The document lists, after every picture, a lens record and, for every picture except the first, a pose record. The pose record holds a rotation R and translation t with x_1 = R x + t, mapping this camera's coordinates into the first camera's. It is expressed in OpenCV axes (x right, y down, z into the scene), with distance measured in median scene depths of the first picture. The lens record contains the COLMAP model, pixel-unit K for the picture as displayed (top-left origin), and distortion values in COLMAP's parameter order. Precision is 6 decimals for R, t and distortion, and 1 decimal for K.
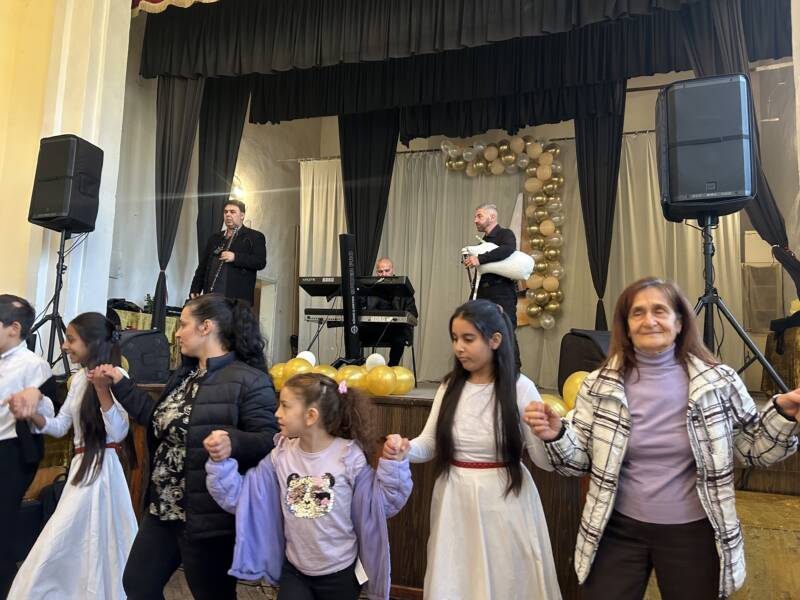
lens RADIAL K [[603.7, 0, 402.7], [0, 603.7, 301.5], [0, 0, 1]] dist [0.057727, -0.067609]
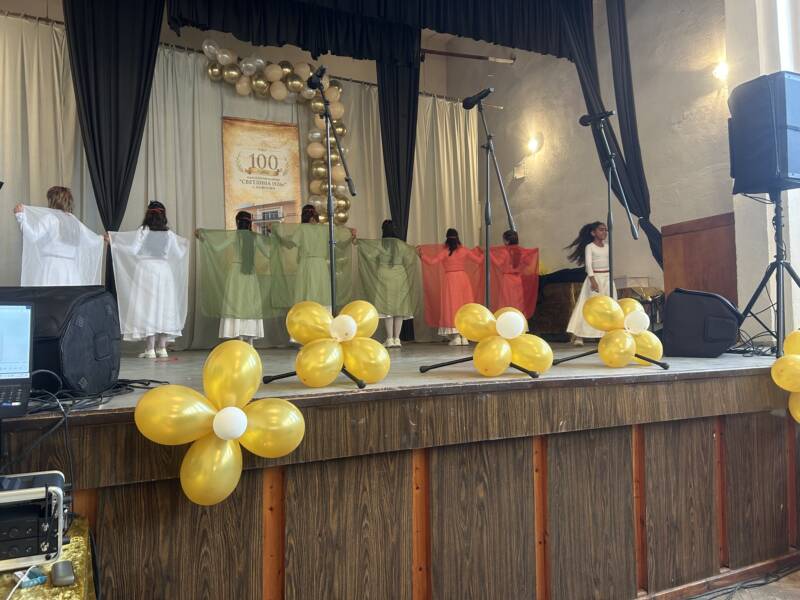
lens RADIAL K [[600.9, 0, 400.7], [0, 600.9, 294.6], [0, 0, 1]] dist [0.057623, -0.063570]
pose [[0.701955, -0.009961, 0.712152, -0.358930], [-0.041710, 0.997611, 0.055066, 0.009155], [-0.710999, -0.068357, 0.699862, 0.288391]]
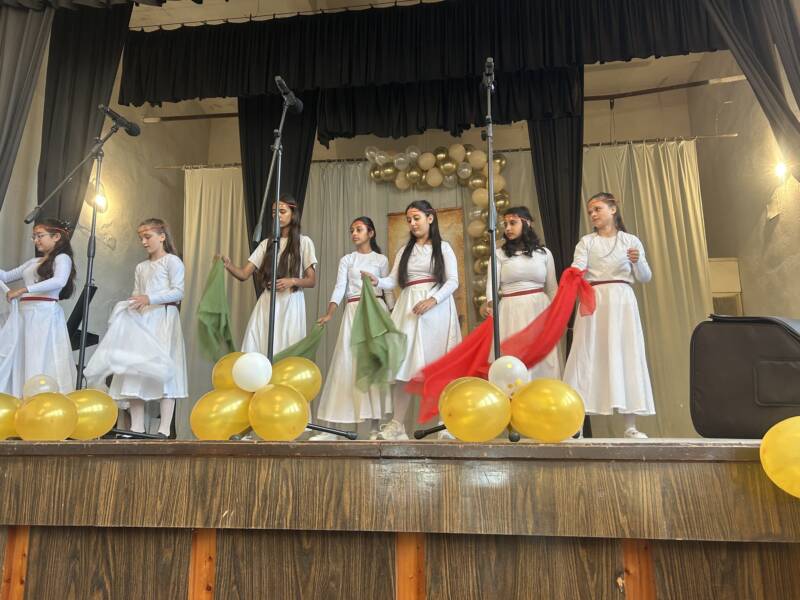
lens RADIAL K [[602.7, 0, 397.1], [0, 602.7, 305.7], [0, 0, 1]] dist [0.054387, -0.060731]
pose [[0.981462, 0.005023, 0.191590, -0.058490], [0.014795, 0.994688, -0.101872, 0.042597], [-0.191084, 0.102818, 0.976174, 0.228910]]
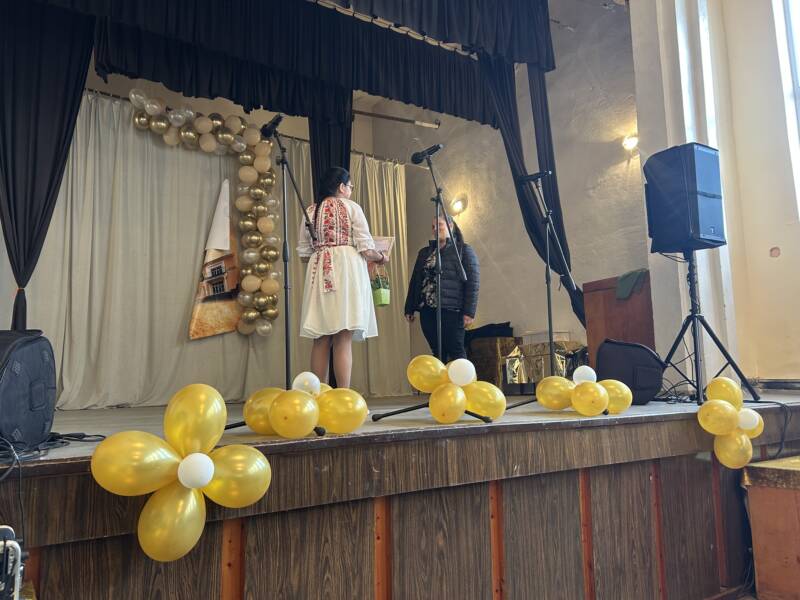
lens RADIAL K [[602.7, 0, 397.1], [0, 602.7, 305.7], [0, 0, 1]] dist [0.054387, -0.060731]
pose [[0.602351, 0.052294, 0.796517, -0.374200], [-0.048205, 0.998414, -0.029094, 0.016660], [-0.796775, -0.020871, 0.603916, 0.303081]]
